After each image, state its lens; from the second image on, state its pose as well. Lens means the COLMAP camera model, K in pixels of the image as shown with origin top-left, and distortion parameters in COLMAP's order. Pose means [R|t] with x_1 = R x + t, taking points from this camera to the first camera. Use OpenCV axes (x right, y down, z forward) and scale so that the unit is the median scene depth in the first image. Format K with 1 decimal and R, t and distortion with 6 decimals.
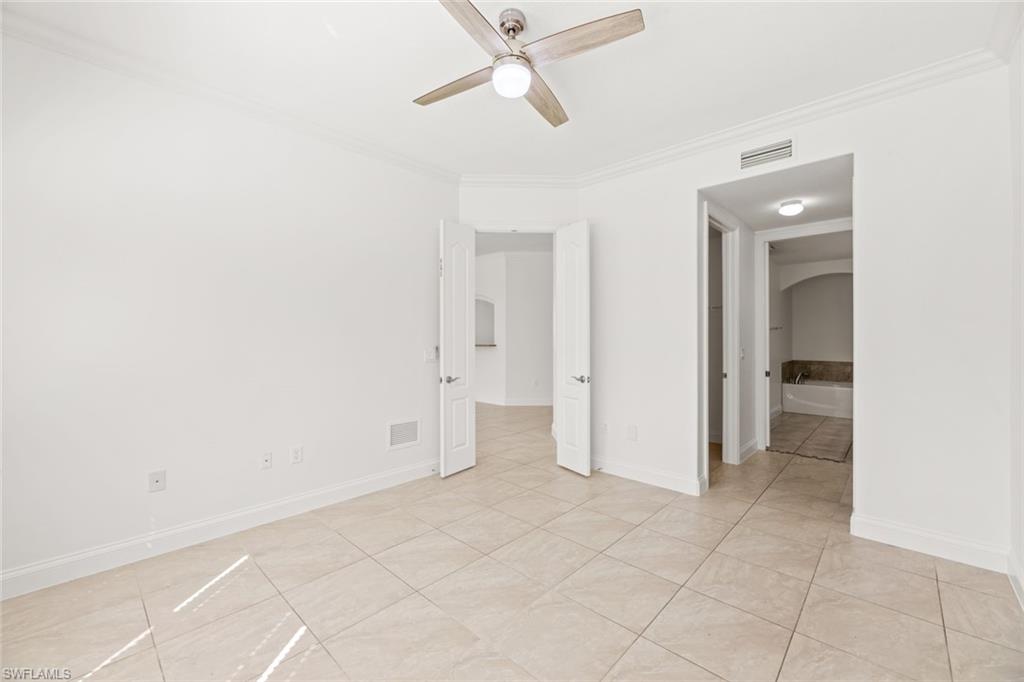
lens RADIAL K [[416.1, 0, 513.6], [0, 416.1, 335.5], [0, 0, 1]] dist [0.001511, -0.001817]
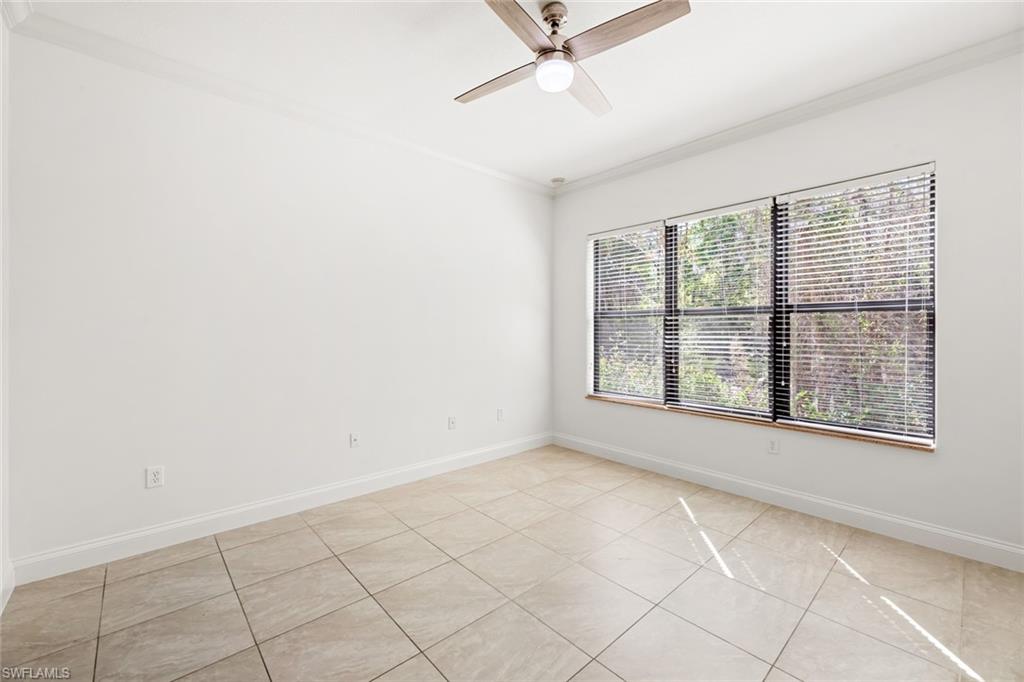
lens RADIAL K [[416.1, 0, 513.2], [0, 416.1, 335.3], [0, 0, 1]] dist [0.001511, -0.001817]
pose [[-0.996642, -0.001414, 0.081869, 0.011000], [-0.000710, 0.999963, 0.008627, 0.007159], [-0.081878, 0.008540, -0.996606, 1.913057]]
